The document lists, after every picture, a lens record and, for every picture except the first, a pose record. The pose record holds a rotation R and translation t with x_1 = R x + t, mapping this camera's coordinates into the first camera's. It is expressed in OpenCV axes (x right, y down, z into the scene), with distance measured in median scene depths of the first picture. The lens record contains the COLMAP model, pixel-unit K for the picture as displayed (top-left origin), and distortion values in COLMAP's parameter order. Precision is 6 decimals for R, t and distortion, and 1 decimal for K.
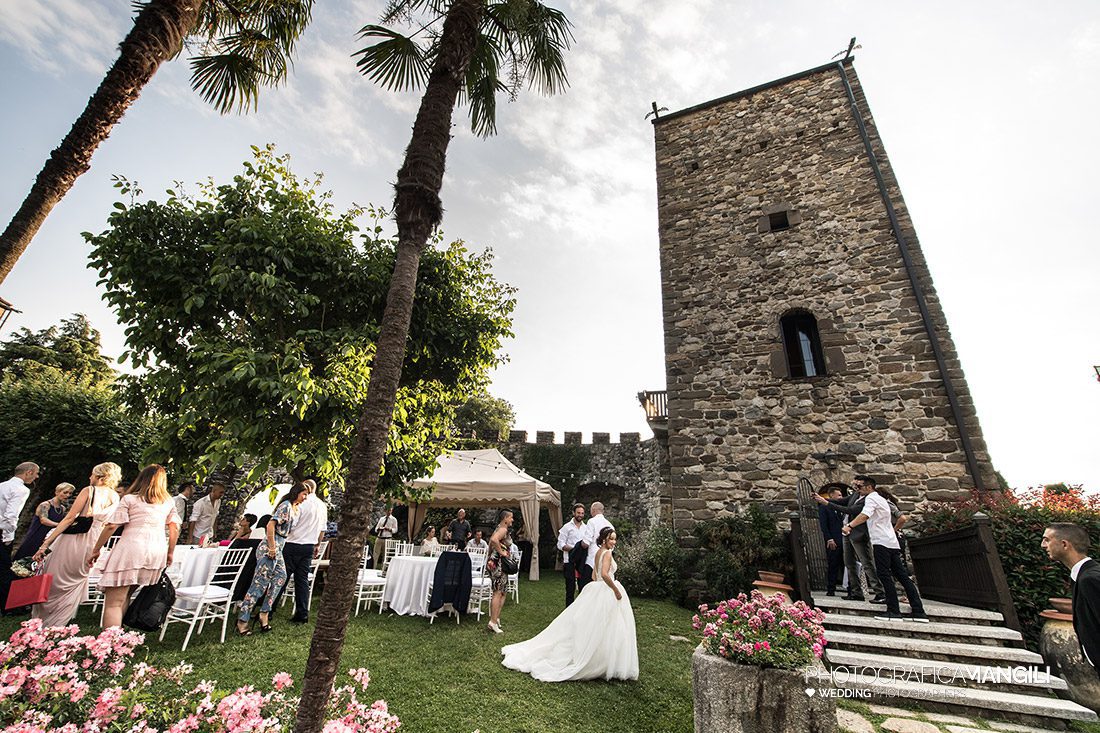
lens RADIAL K [[433.2, 0, 545.5], [0, 433.2, 360.8], [0, 0, 1]] dist [-0.015312, -0.001021]
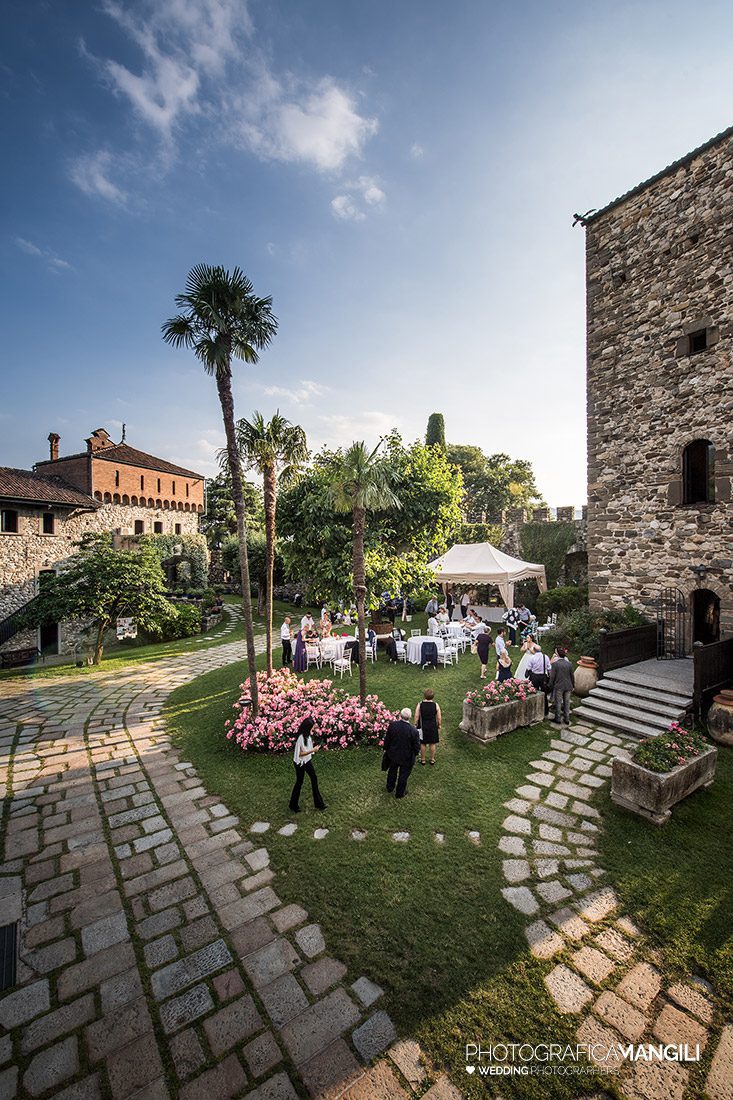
lens RADIAL K [[433.2, 0, 368.8], [0, 433.2, 553.4], [0, 0, 1]] dist [-0.015312, -0.001021]
pose [[0.844913, -0.067097, -0.530680, 0.400757], [0.270060, 0.909883, 0.314930, -0.411623], [0.461725, -0.409404, 0.786892, -0.391707]]
